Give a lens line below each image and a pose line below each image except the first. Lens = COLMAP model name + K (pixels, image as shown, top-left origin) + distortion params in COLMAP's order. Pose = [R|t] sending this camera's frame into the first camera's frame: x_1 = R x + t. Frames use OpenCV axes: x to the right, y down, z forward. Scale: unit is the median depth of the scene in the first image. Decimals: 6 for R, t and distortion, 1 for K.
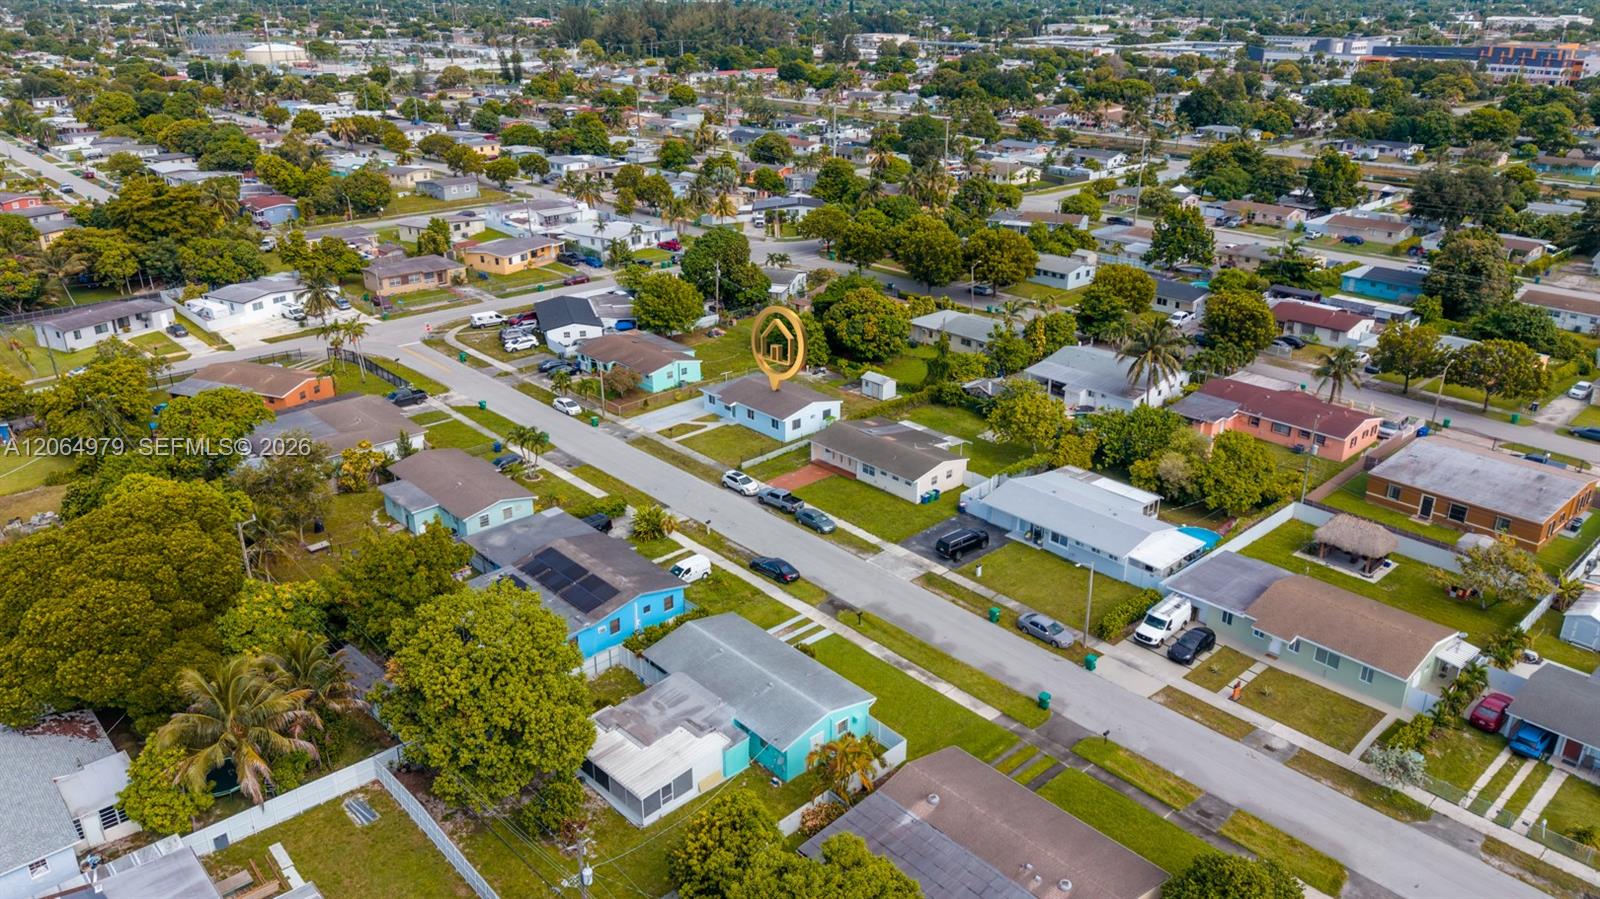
lens RADIAL K [[1137.9, 0, 800.6], [0, 1137.9, 413.8], [0, 0, 1]] dist [0.037341, -0.047911]
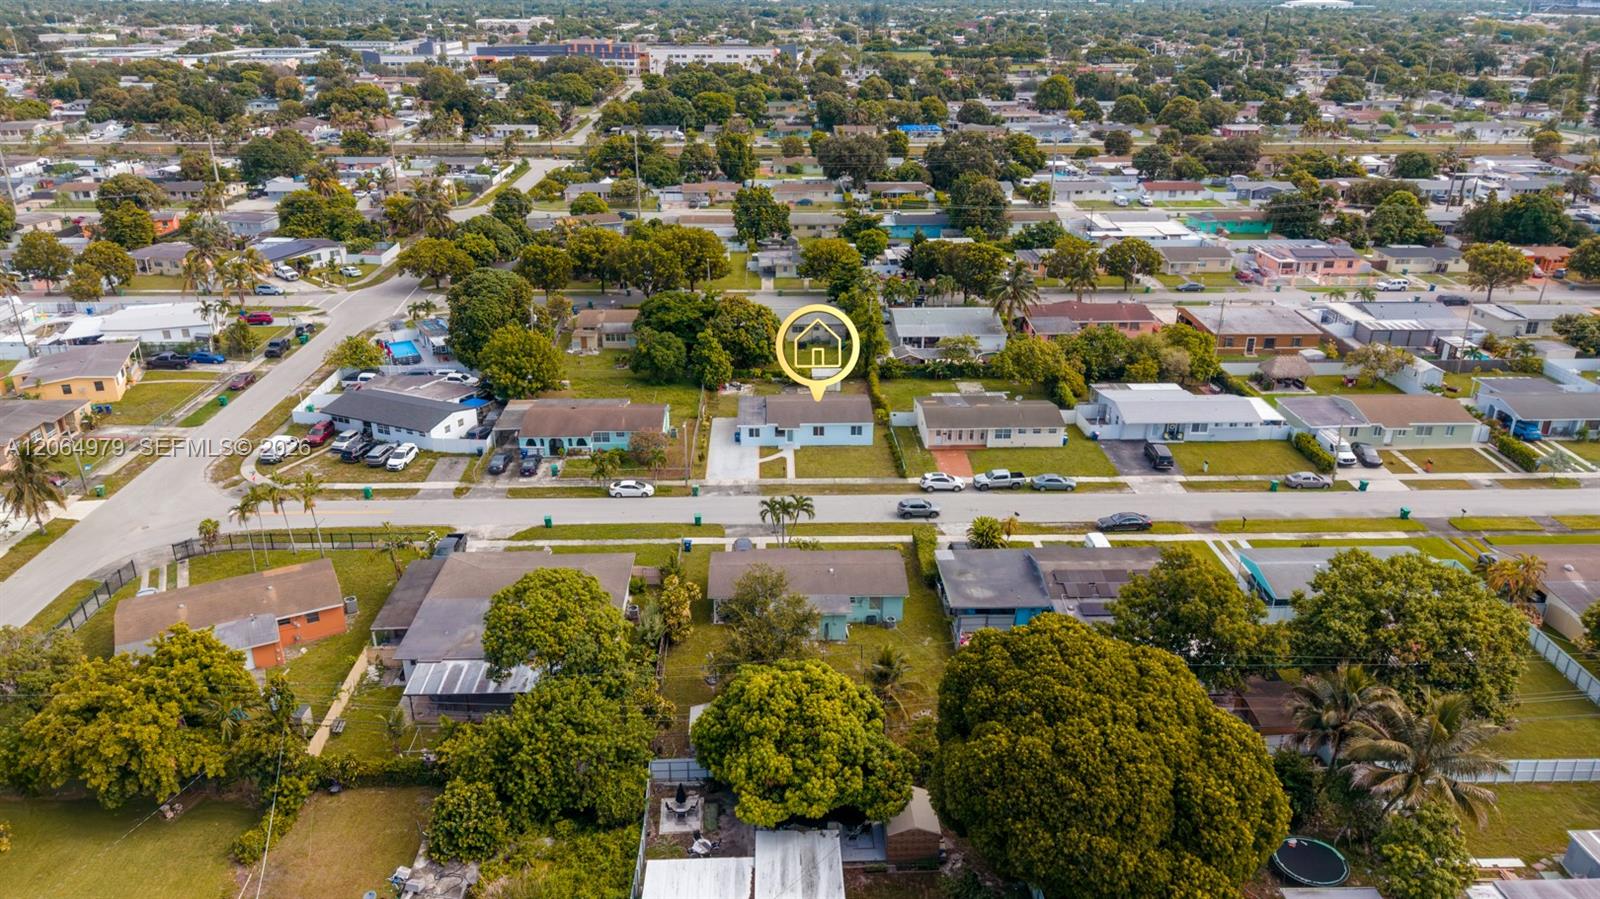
lens RADIAL K [[1104.7, 0, 810.5], [0, 1104.7, 450.9], [0, 0, 1]] dist [0.030289, -0.041085]
pose [[0.653739, -0.289308, 0.699233, -0.797264], [0.265622, 0.952966, 0.145951, -0.137519], [-0.708570, 0.090318, 0.699837, 0.400164]]
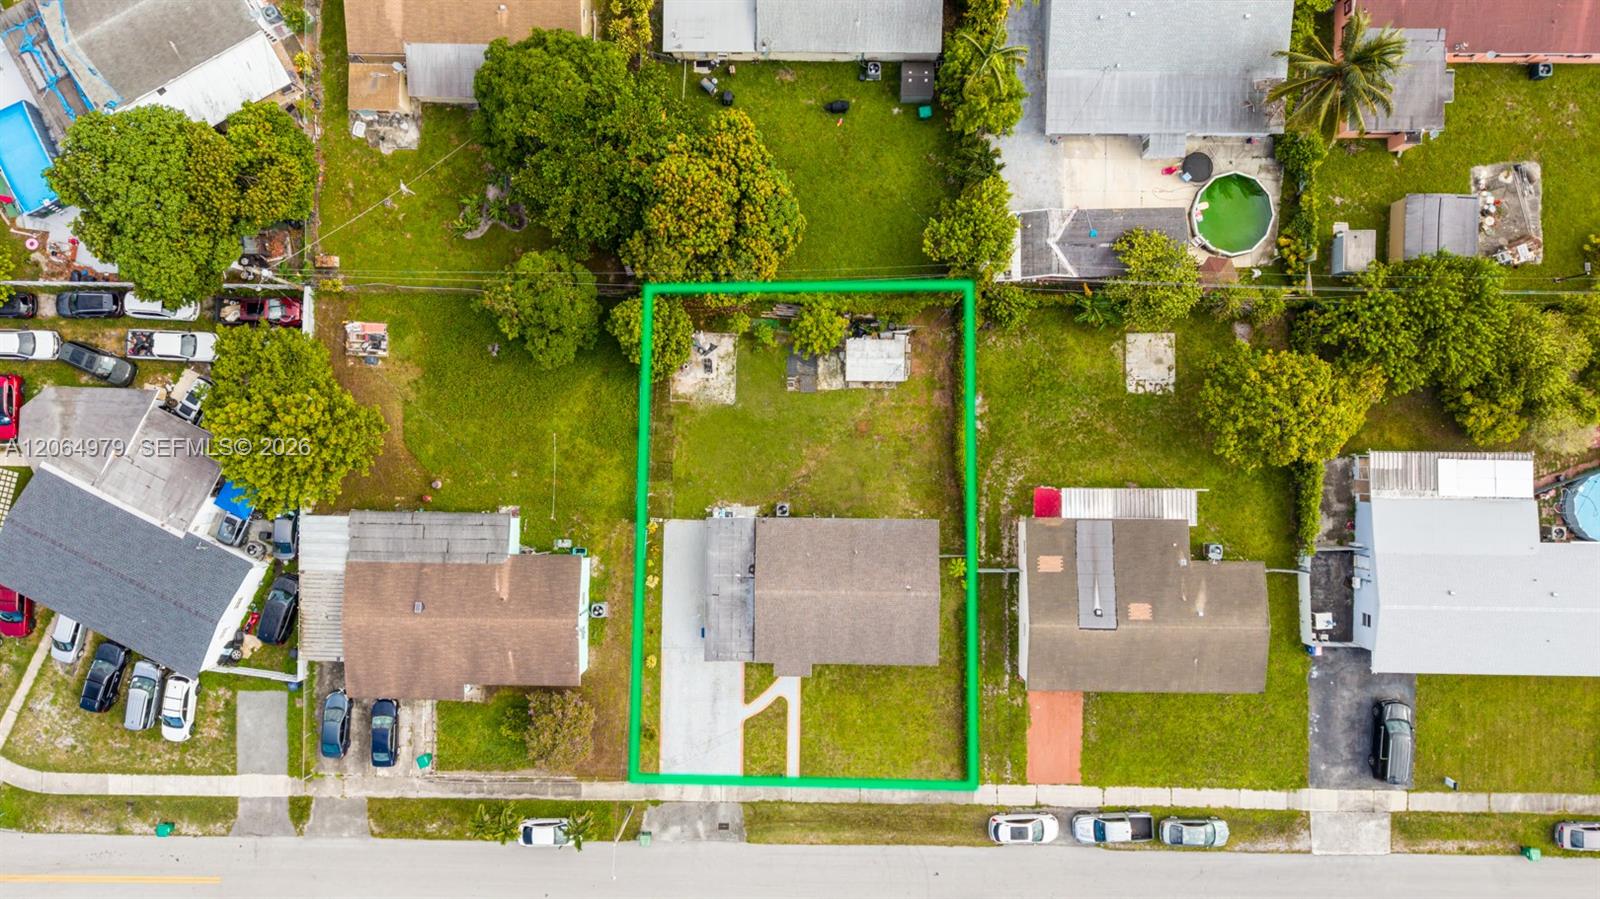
lens RADIAL K [[1137.9, 0, 800.6], [0, 1137.9, 413.8], [0, 0, 1]] dist [0.037341, -0.047911]
pose [[0.688218, -0.725495, -0.003554, 0.032745], [0.264190, 0.246048, 0.932558, -0.642643], [-0.675692, -0.642742, 0.361003, 1.000051]]
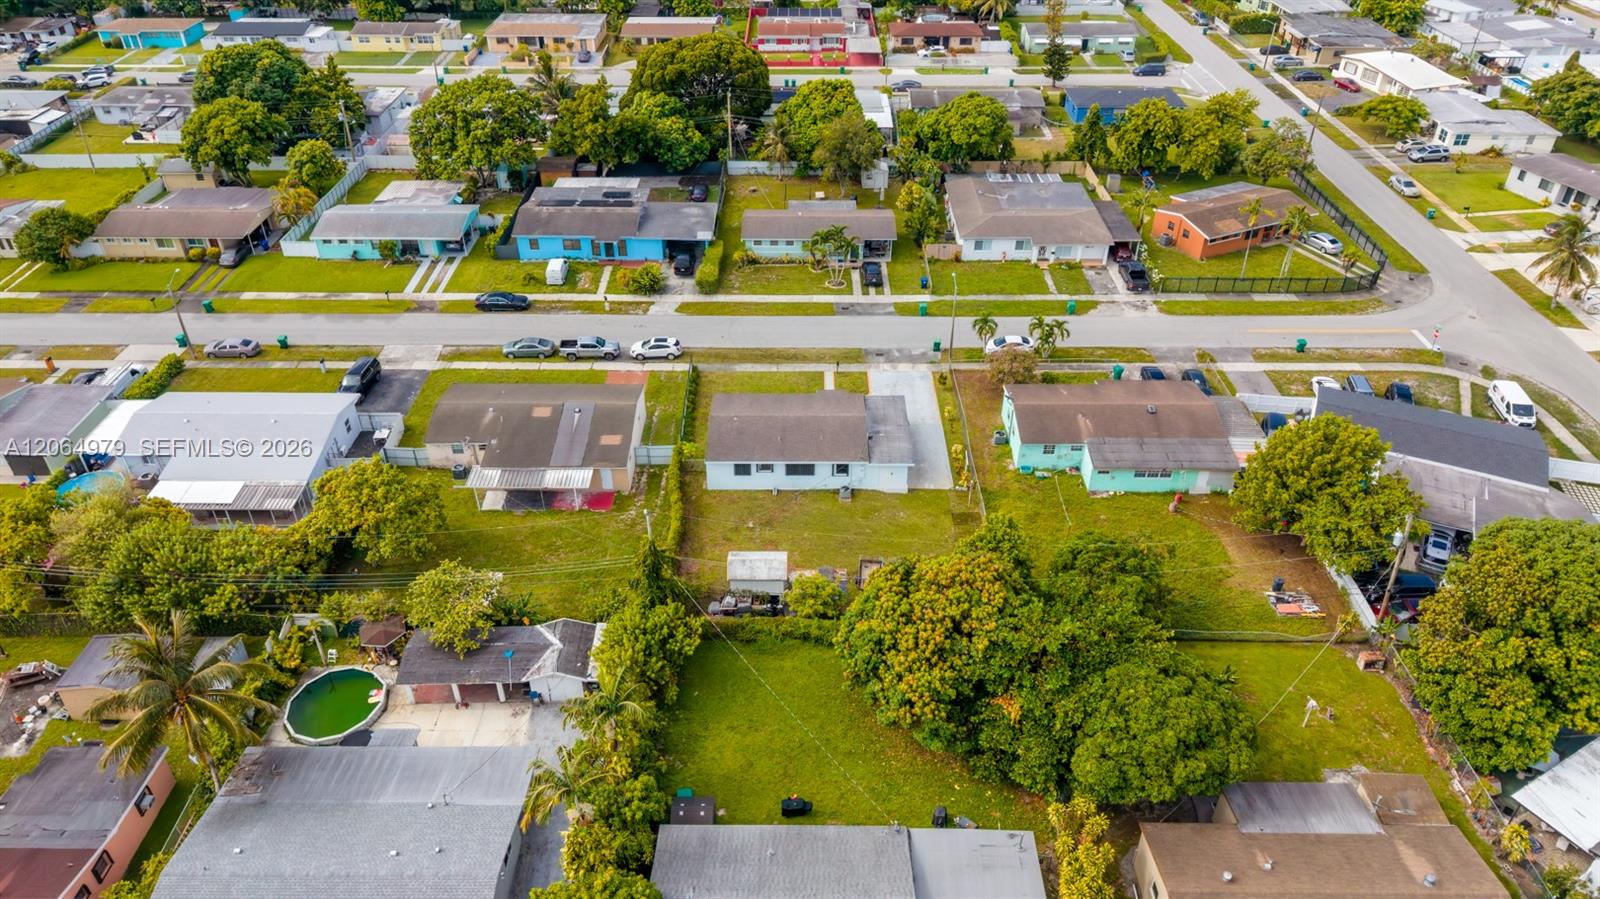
lens RADIAL K [[1137.9, 0, 800.6], [0, 1137.9, 413.8], [0, 0, 1]] dist [0.037341, -0.047911]
pose [[-0.686290, 0.384547, -0.617357, 0.427481], [-0.258139, 0.664762, 0.701039, -0.545135], [0.679978, 0.640480, -0.356953, 1.415860]]
